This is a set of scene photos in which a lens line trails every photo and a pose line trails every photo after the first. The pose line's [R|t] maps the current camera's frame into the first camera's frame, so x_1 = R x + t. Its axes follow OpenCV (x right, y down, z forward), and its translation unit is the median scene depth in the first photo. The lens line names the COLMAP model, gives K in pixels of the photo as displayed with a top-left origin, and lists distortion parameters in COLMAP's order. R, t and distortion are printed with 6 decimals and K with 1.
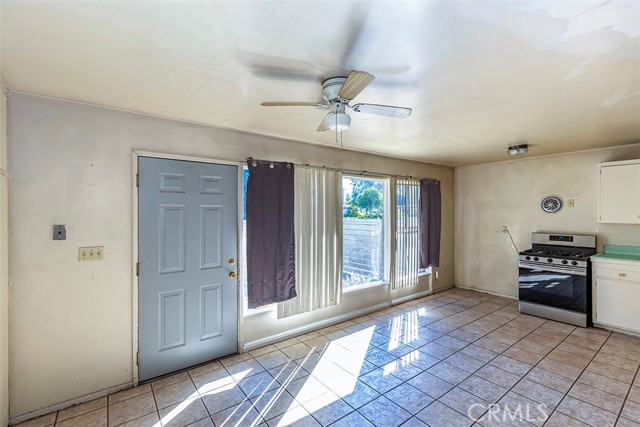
lens RADIAL K [[276.9, 0, 309.2], [0, 276.9, 212.9], [0, 0, 1]] dist [0.000717, -0.000039]
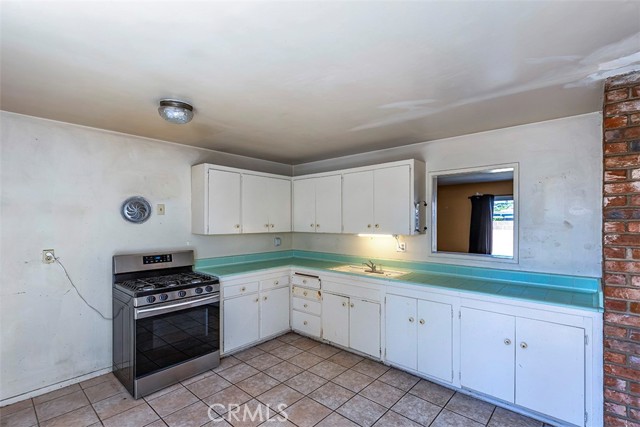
lens RADIAL K [[282.6, 0, 336.6], [0, 282.6, 222.8], [0, 0, 1]] dist [0.001038, 0.000270]
pose [[-0.239875, -0.002408, 0.970801, 0.136049], [0.003406, 0.999989, 0.003322, -0.001376], [-0.970798, 0.004104, -0.239864, 0.939817]]
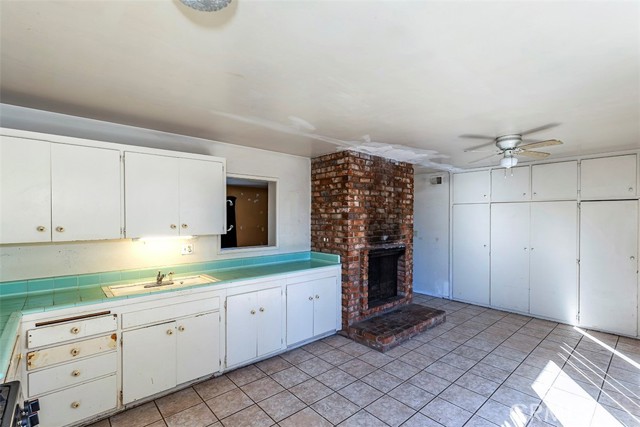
lens RADIAL K [[297.7, 0, 292.7], [0, 297.7, 220.0], [0, 0, 1]] dist [-0.000394, -0.000184]
pose [[-0.999221, 0.004920, -0.039145, 0.762129], [0.004535, 0.999940, 0.009937, -0.010818], [0.039192, 0.009752, -0.999184, 1.433908]]
